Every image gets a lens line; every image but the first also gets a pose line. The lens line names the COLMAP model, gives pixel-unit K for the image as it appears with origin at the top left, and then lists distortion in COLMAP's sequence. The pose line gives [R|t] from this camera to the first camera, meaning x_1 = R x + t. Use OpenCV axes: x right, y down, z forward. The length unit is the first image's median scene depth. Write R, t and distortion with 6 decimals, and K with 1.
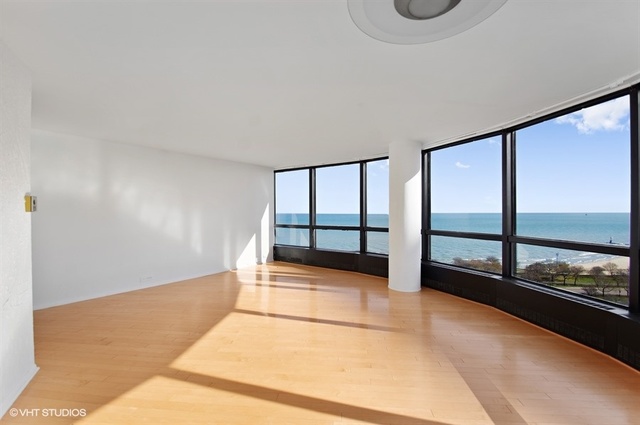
lens RADIAL K [[283.5, 0, 321.9], [0, 283.5, 211.9], [0, 0, 1]] dist [0.003079, 0.000360]
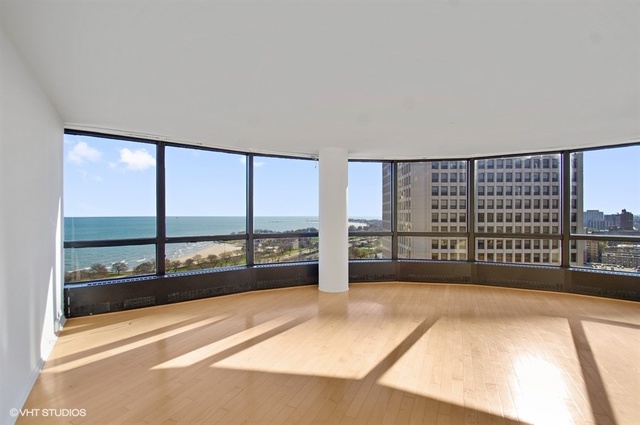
lens RADIAL K [[283.5, 0, 320.7], [0, 283.5, 214.7], [0, 0, 1]] dist [0.003079, 0.000360]
pose [[0.323388, 0.008551, 0.946228, -0.488945], [-0.006716, 0.999955, -0.006741, 0.001150], [-0.946243, -0.004175, 0.323431, 0.489708]]
